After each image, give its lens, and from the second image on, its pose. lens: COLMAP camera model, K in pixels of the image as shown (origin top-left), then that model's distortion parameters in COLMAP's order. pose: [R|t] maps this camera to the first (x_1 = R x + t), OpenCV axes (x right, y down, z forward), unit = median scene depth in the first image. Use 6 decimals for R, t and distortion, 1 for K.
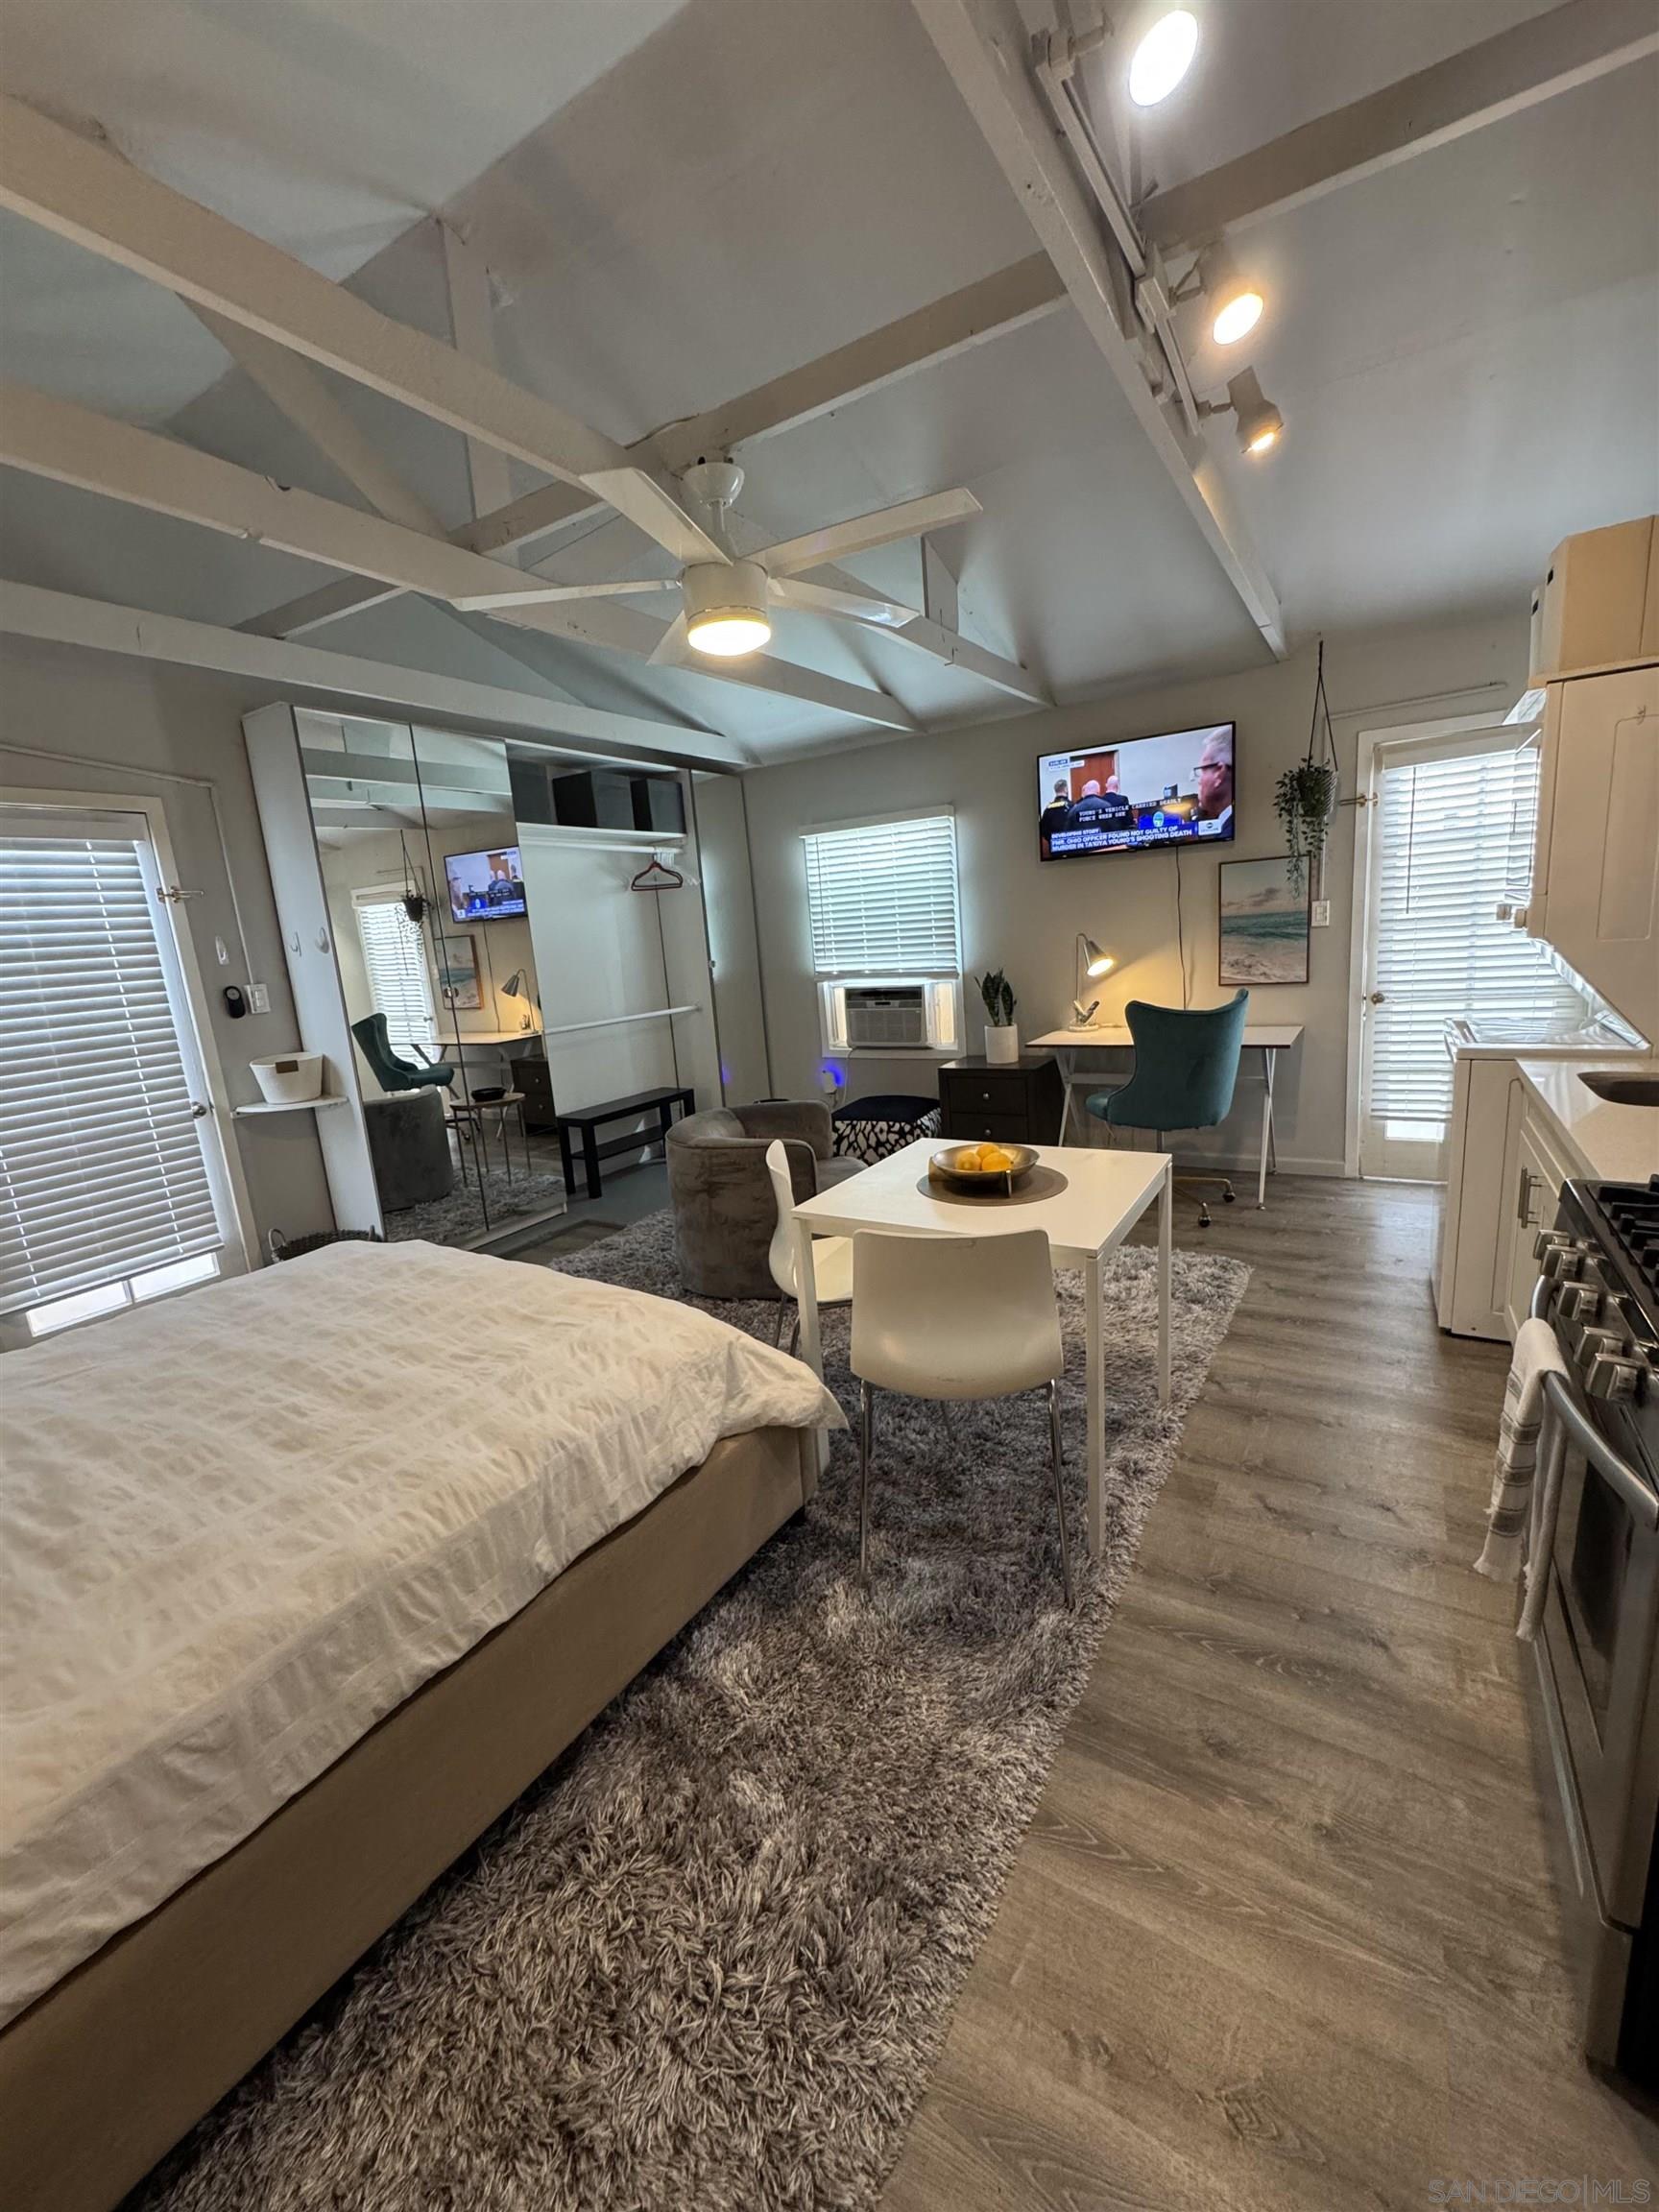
lens RADIAL K [[884.9, 0, 827.0], [0, 884.9, 1101.5], [0, 0, 1]] dist [-0.003191, 0.000385]
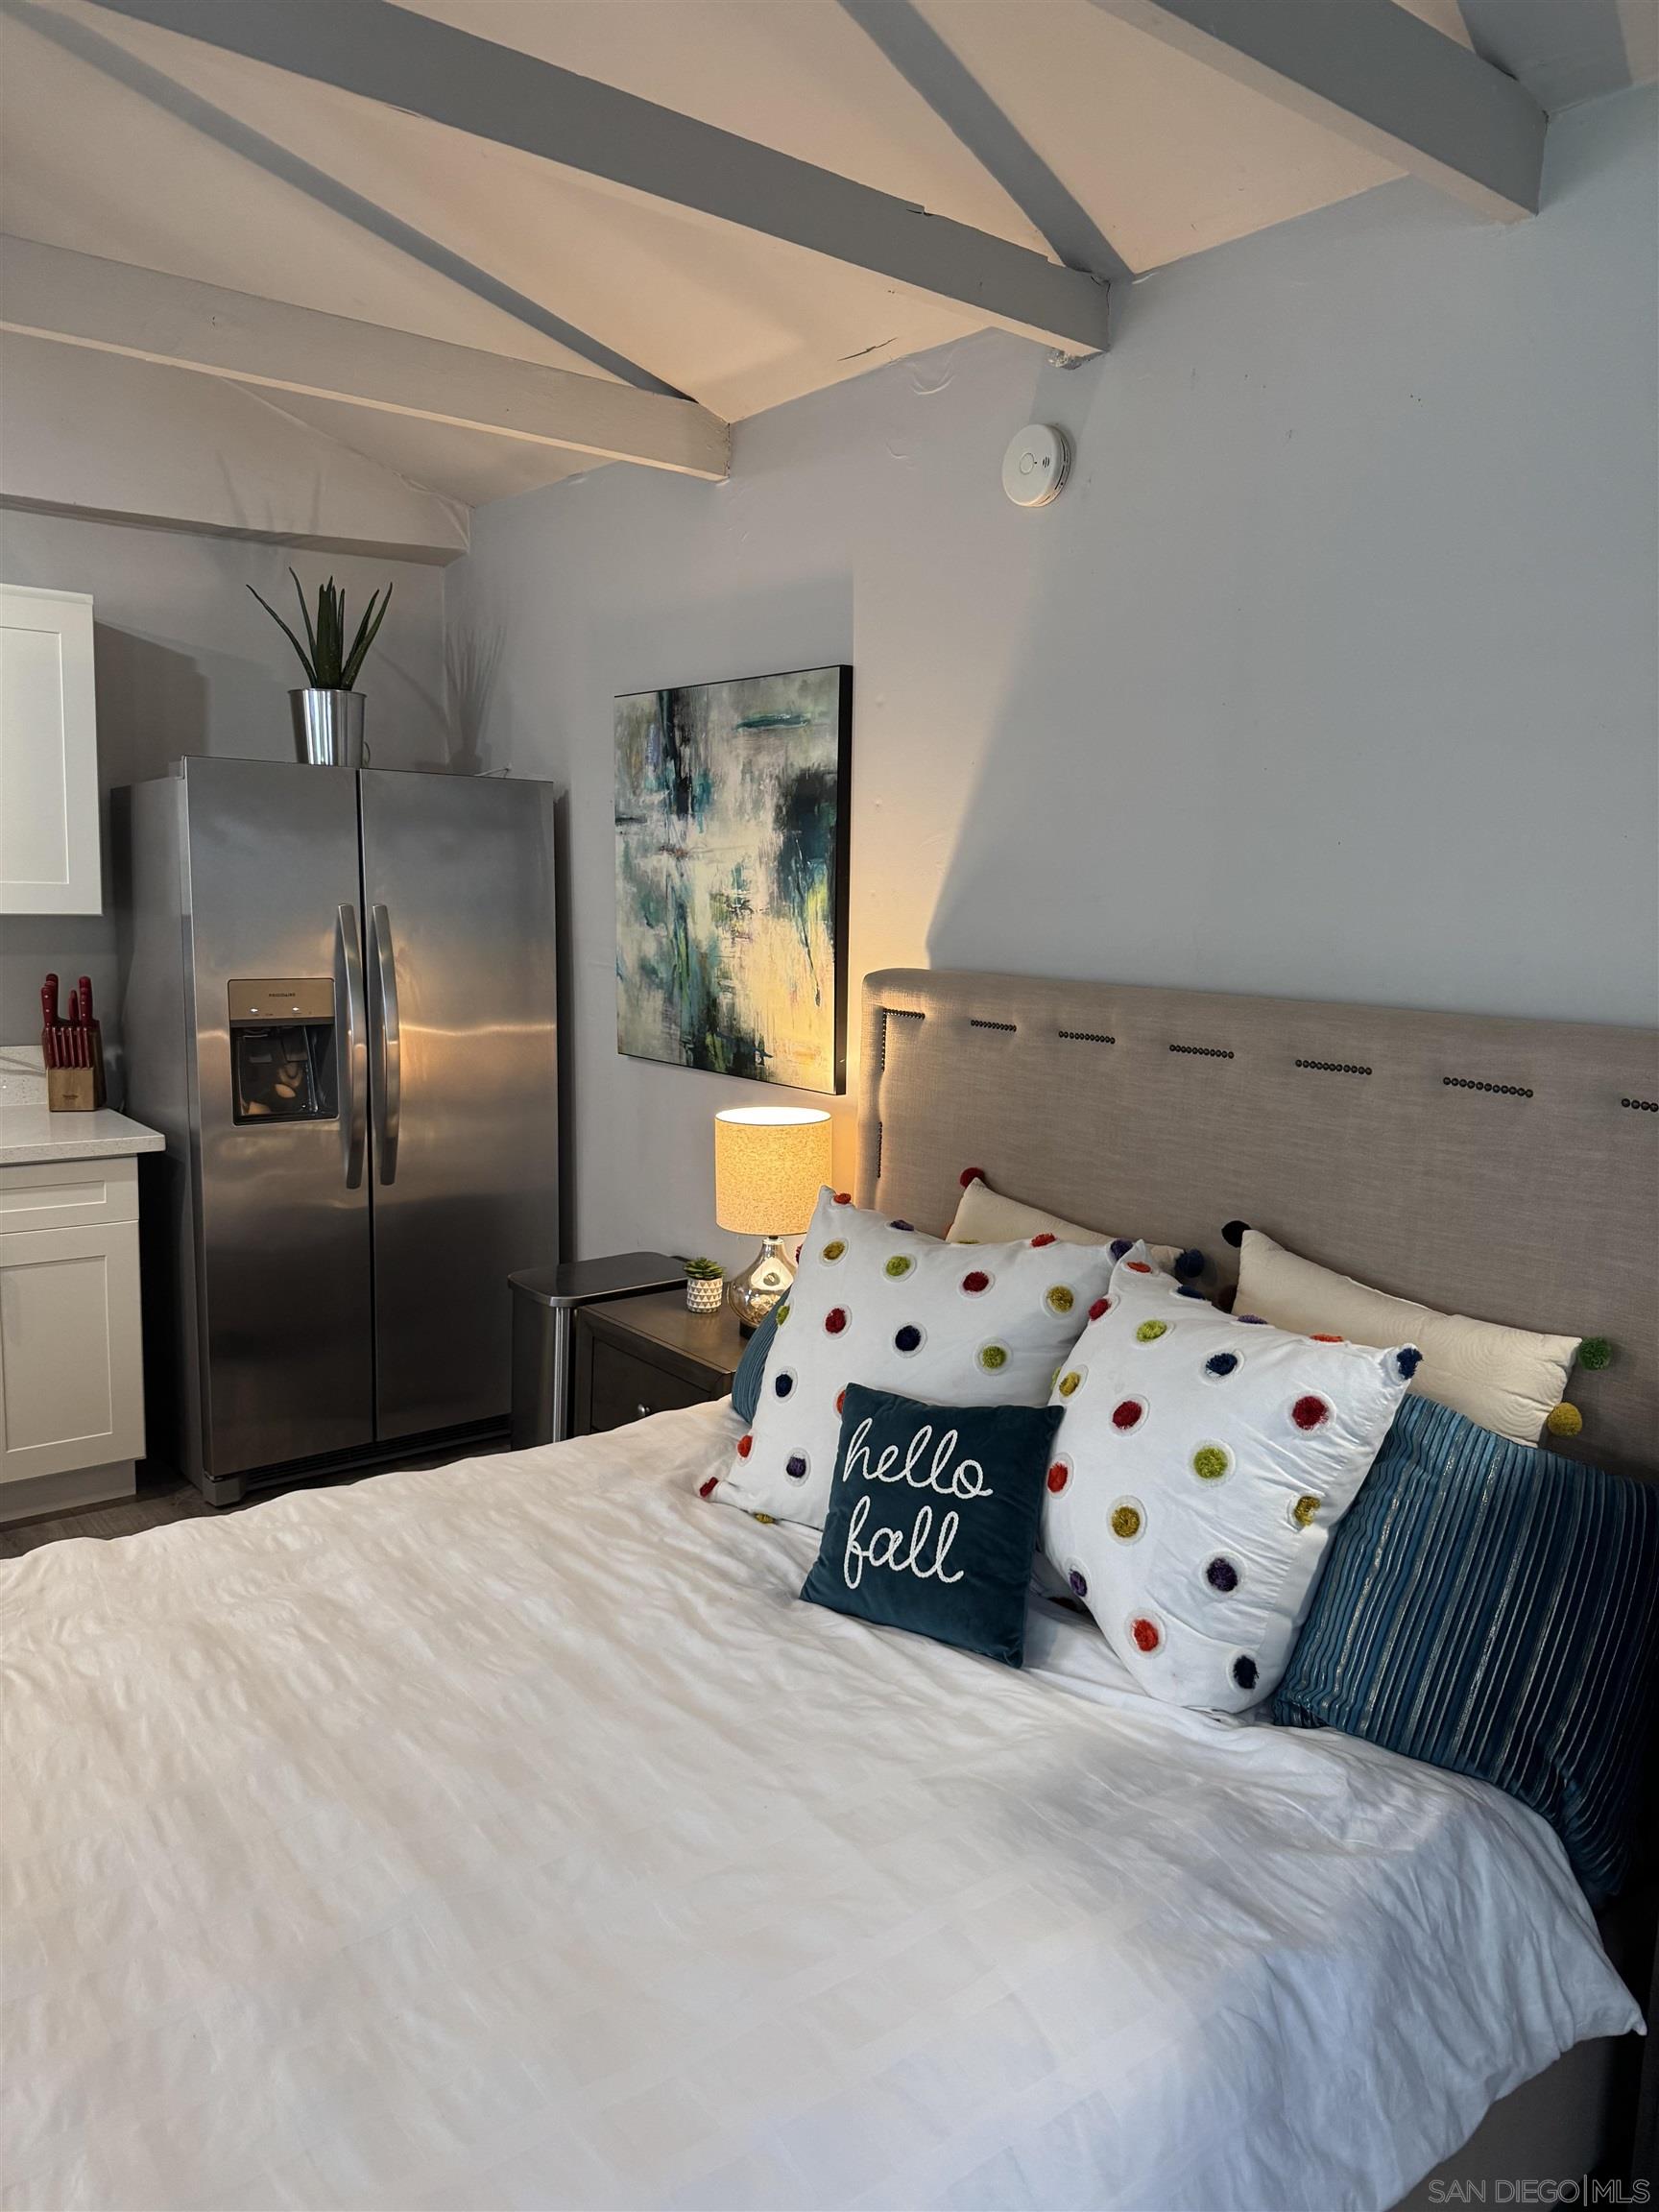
lens RADIAL K [[1554.8, 0, 823.1], [0, 1554.8, 1107.9], [0, 0, 1]] dist [0.070085, -0.109002]
pose [[-0.941282, -0.005105, 0.337582, -0.723567], [0.100422, 0.950398, 0.294378, -0.175753], [-0.322340, 0.310994, -0.894080, 0.959843]]
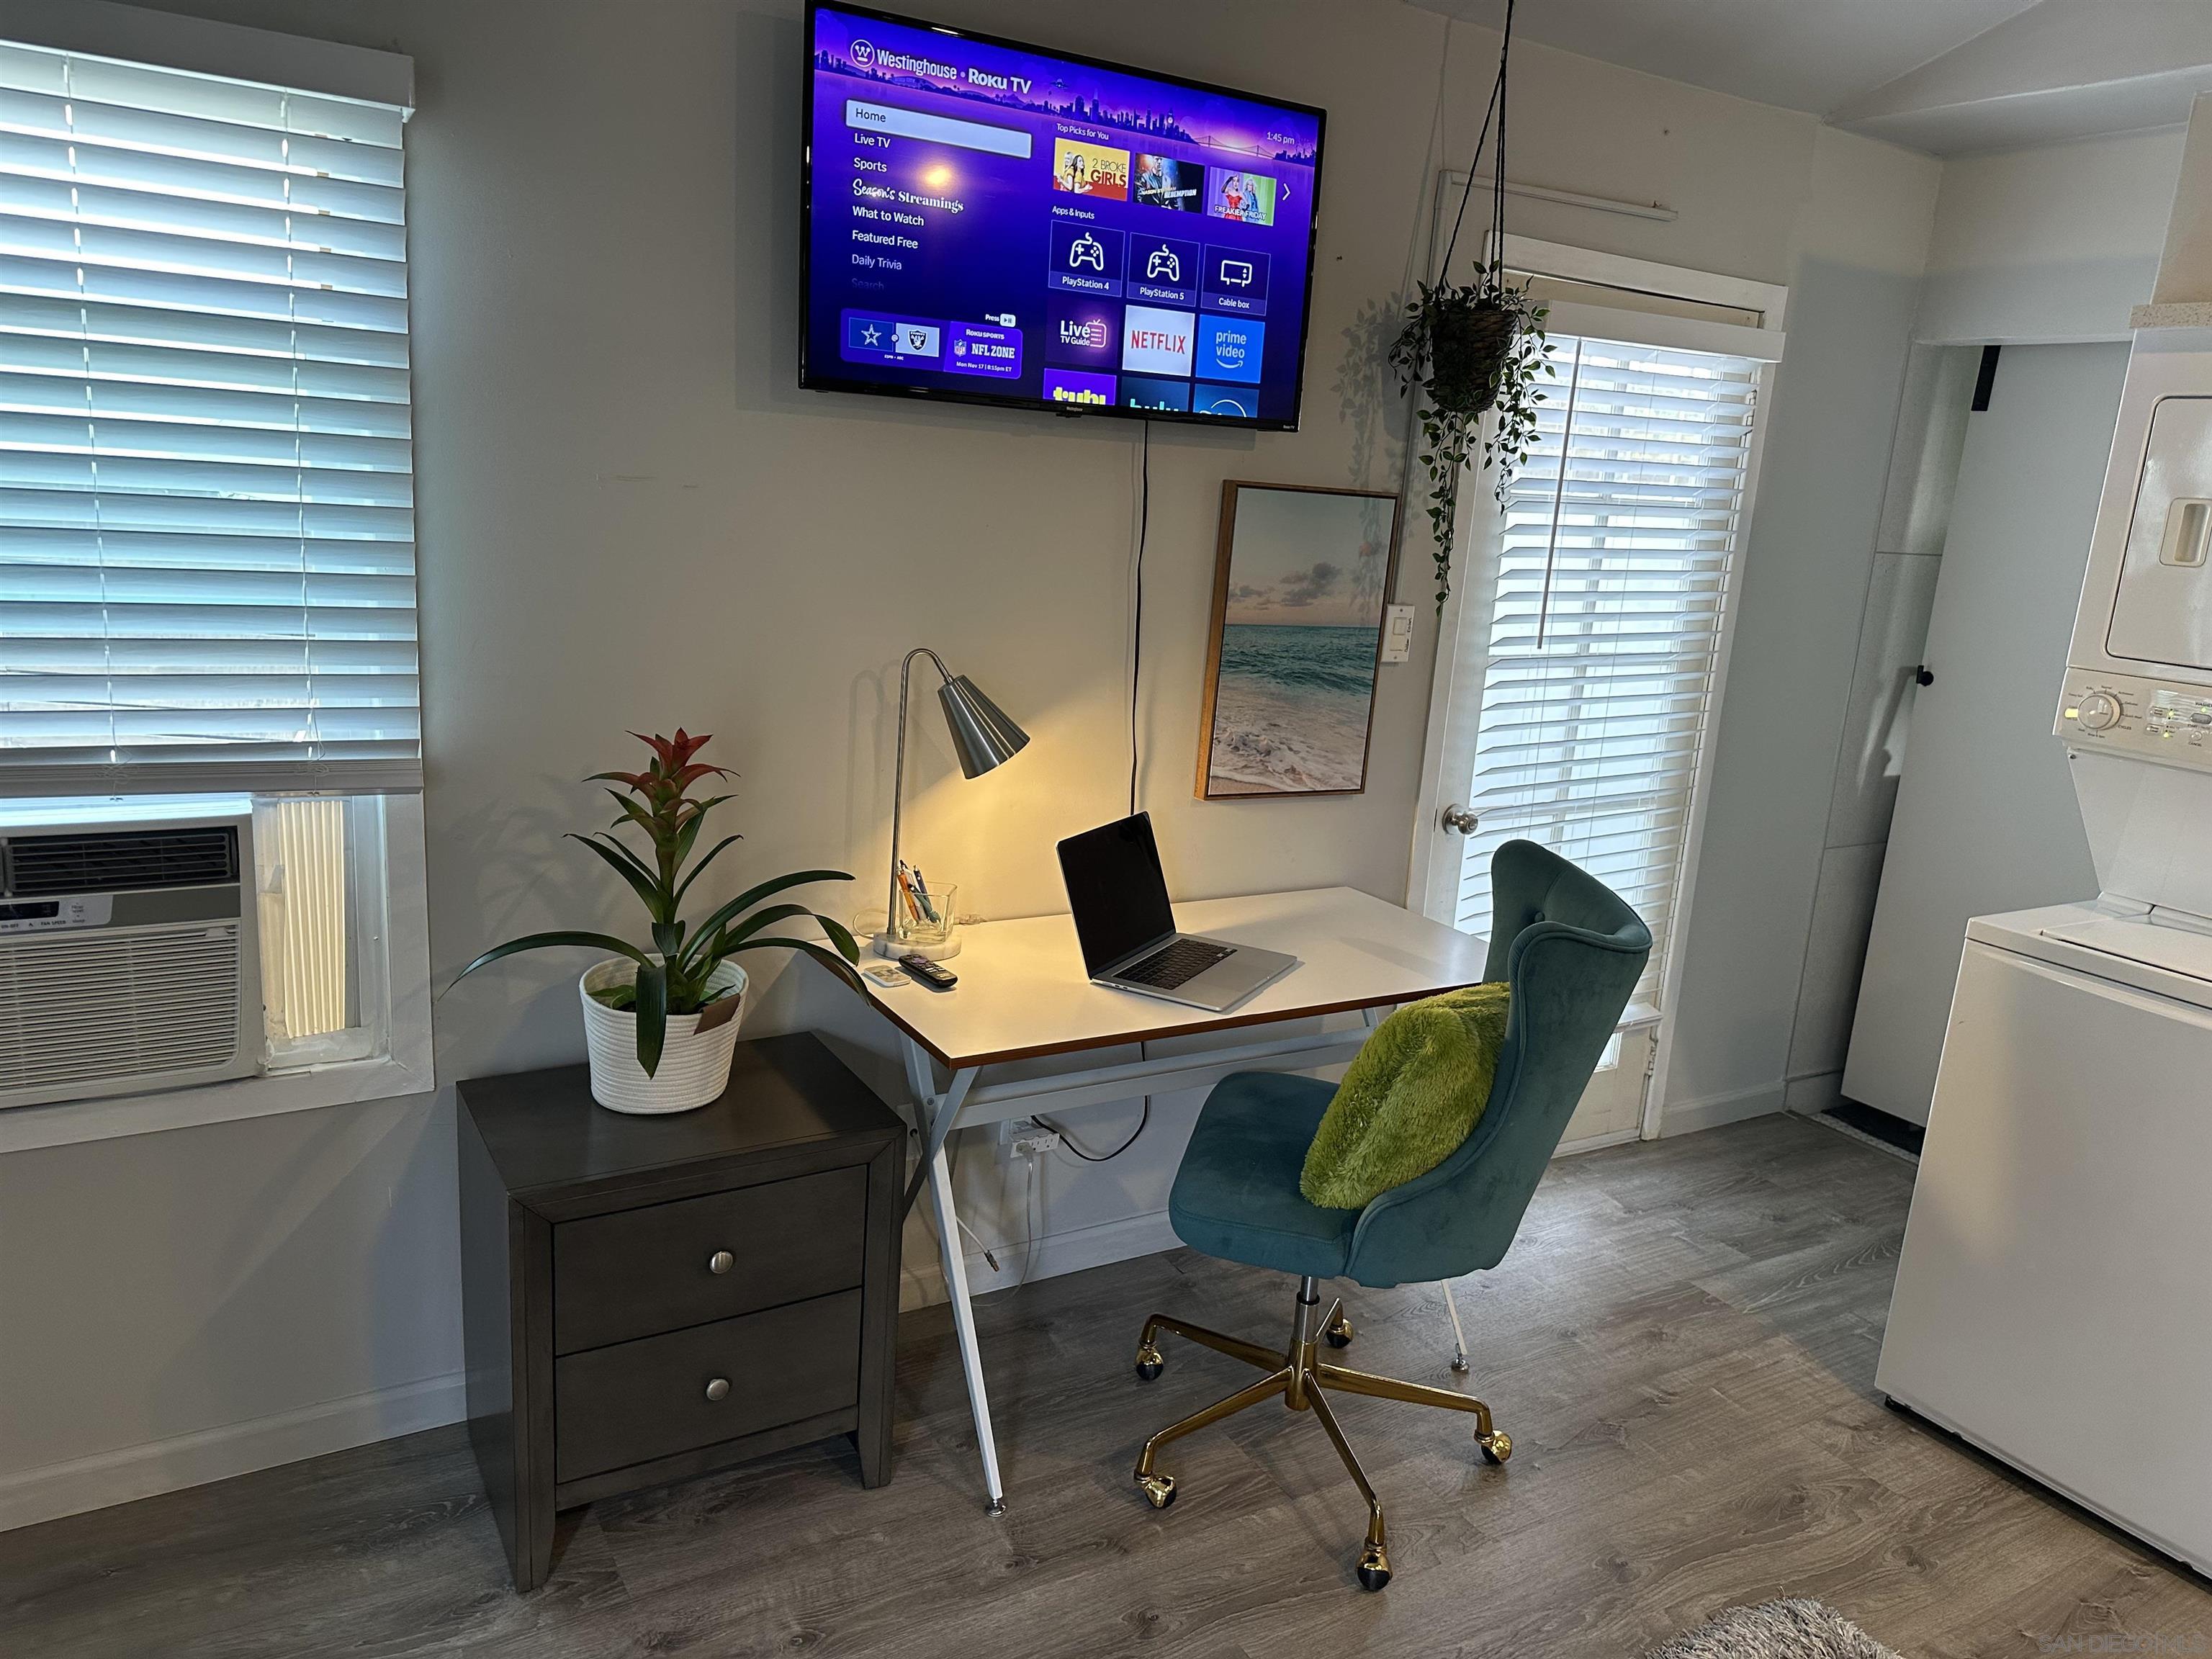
lens RADIAL K [[1567.8, 0, 1089.3], [0, 1567.8, 831.7], [0, 0, 1]] dist [0.071781, -0.091926]
pose [[0.447052, -0.086912, 0.890276, -0.277606], [0.074858, 0.995412, 0.059585, -0.235353], [-0.891370, 0.040006, 0.451507, 1.070005]]
